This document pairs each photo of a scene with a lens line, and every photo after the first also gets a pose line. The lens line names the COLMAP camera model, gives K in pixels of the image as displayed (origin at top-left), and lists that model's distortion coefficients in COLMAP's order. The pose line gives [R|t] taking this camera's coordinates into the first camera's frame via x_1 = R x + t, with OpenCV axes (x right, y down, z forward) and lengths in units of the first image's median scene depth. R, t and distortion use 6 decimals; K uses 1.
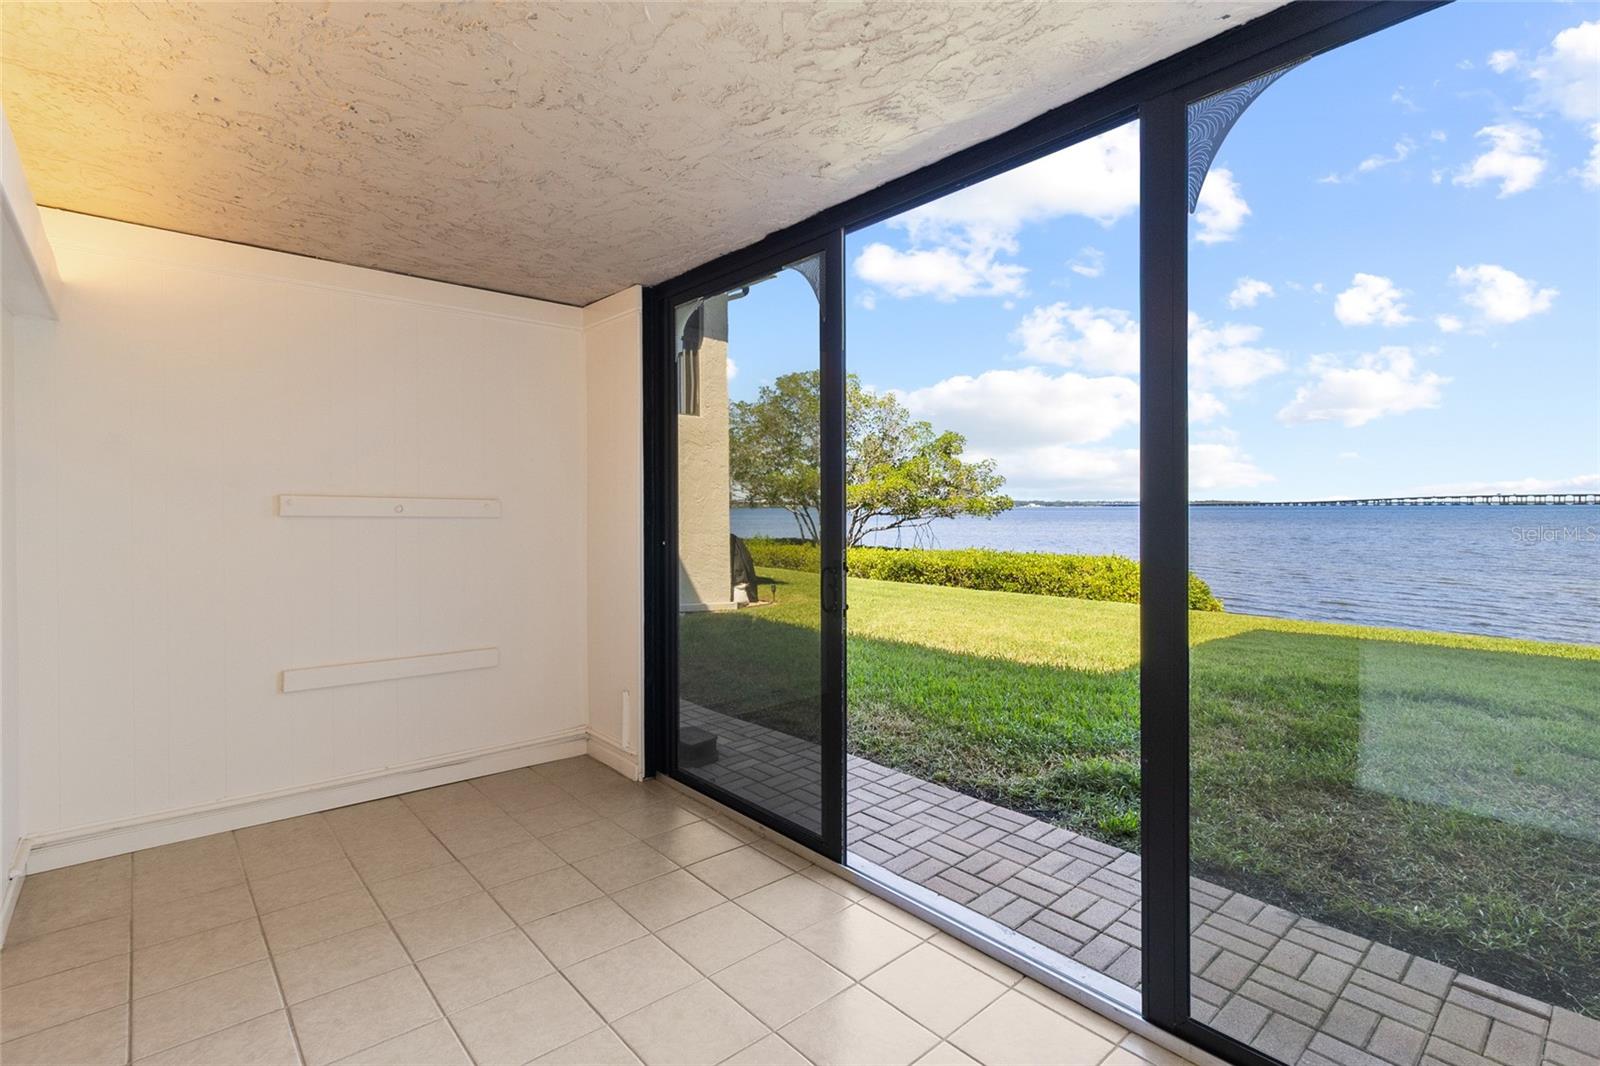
lens RADIAL K [[739.5, 0, 806.1], [0, 739.5, 513.9], [0, 0, 1]] dist [0.003992, 0.000226]
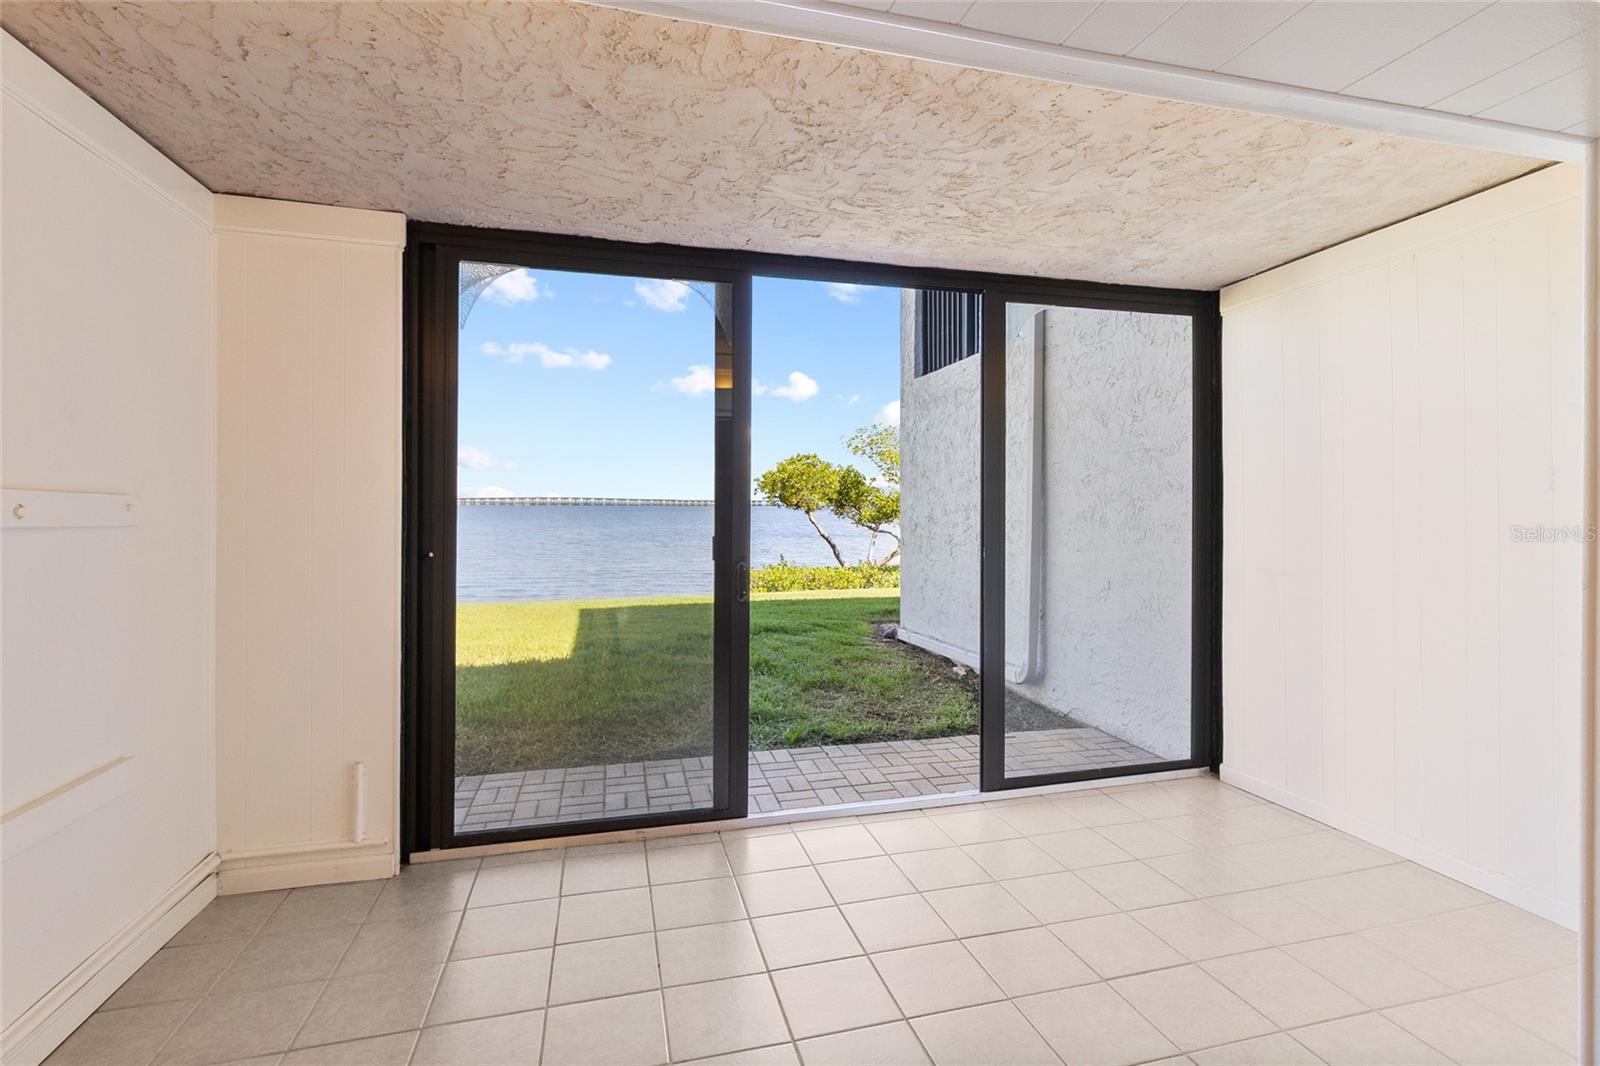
lens RADIAL K [[745.9, 0, 809.0], [0, 745.9, 501.1], [0, 0, 1]] dist [0.003499, 0.000818]
pose [[0.454840, 0.009449, 0.890523, -0.710753], [0.003942, 0.999913, -0.012624, -0.004629], [-0.890564, 0.009253, 0.454763, 0.283860]]
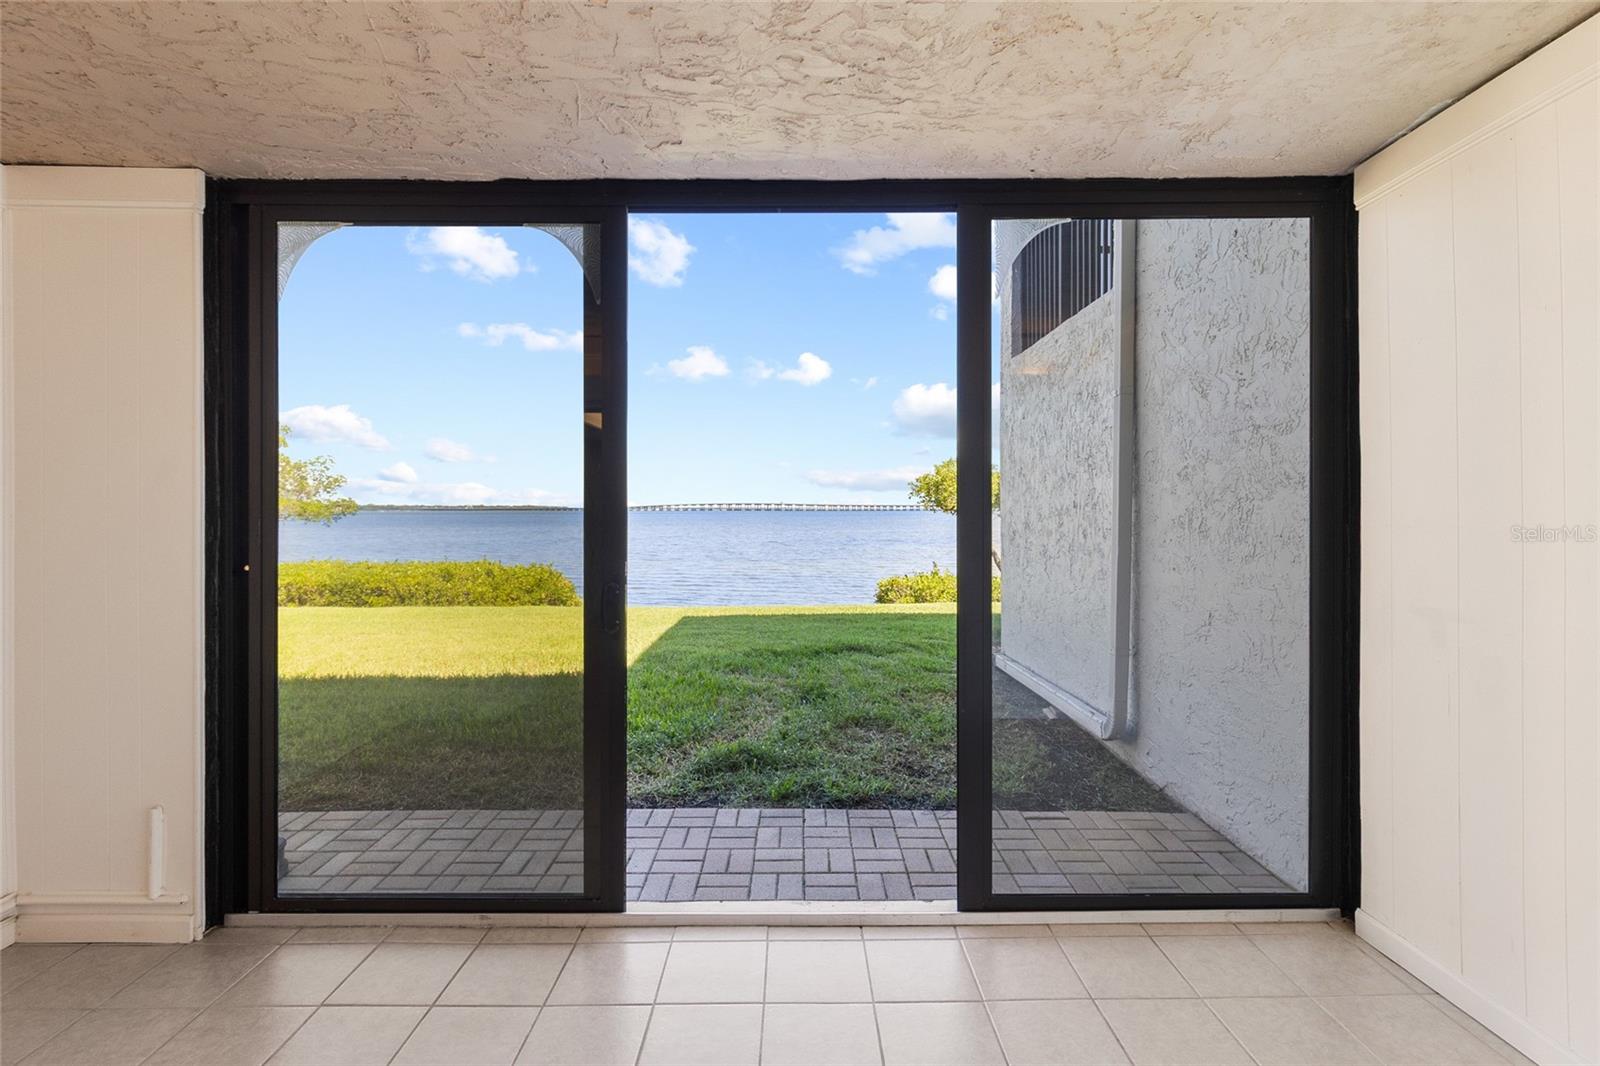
lens RADIAL K [[746.7, 0, 798.5], [0, 746.7, 510.1], [0, 0, 1]] dist [0.002362, 0.000415]
pose [[0.665867, 0.002714, 0.746065, -0.363650], [0.005387, 0.999950, -0.008446, -0.003705], [-0.746051, 0.009643, 0.665819, 0.175880]]
